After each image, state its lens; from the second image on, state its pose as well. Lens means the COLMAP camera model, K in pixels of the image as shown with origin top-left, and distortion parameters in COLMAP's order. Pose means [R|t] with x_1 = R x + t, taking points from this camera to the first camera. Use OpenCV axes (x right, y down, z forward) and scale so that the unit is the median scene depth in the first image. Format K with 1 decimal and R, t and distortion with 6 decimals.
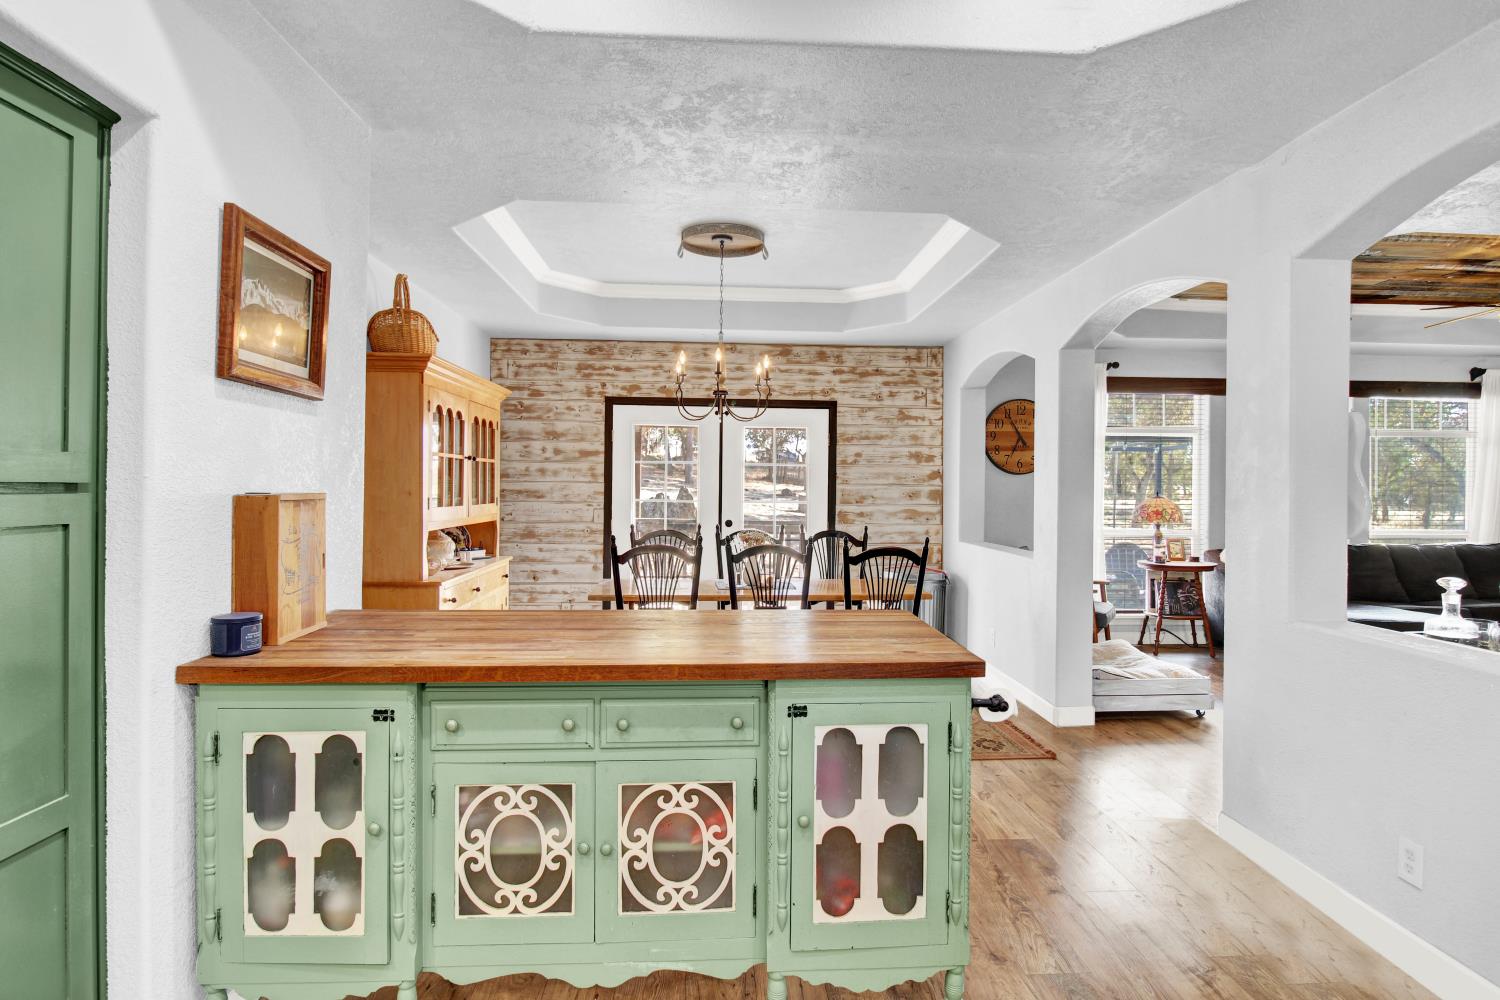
lens RADIAL K [[759.2, 0, 755.0], [0, 759.2, 492.2], [0, 0, 1]] dist [-0.002210, -0.000458]
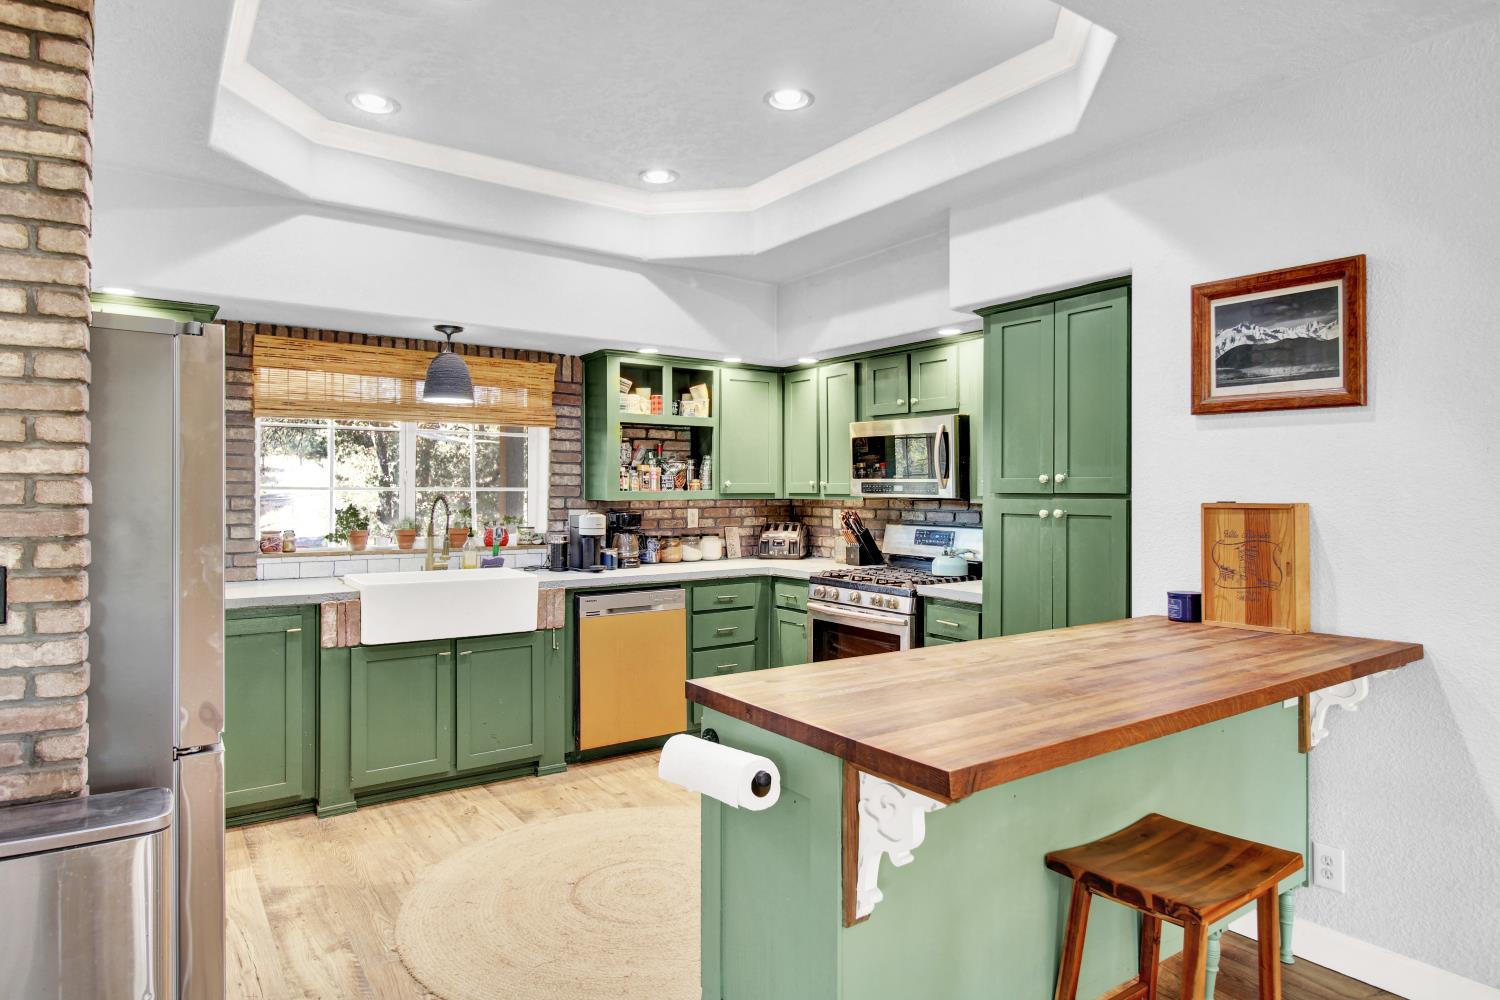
lens RADIAL K [[872.2, 0, 750.4], [0, 872.2, 487.6], [0, 0, 1]] dist [-0.006198, -0.000145]
pose [[-0.846689, -0.014373, -0.531893, 0.742674], [-0.017542, 0.999846, 0.000906, -0.009991], [0.531798, 0.010098, -0.846811, 1.783317]]
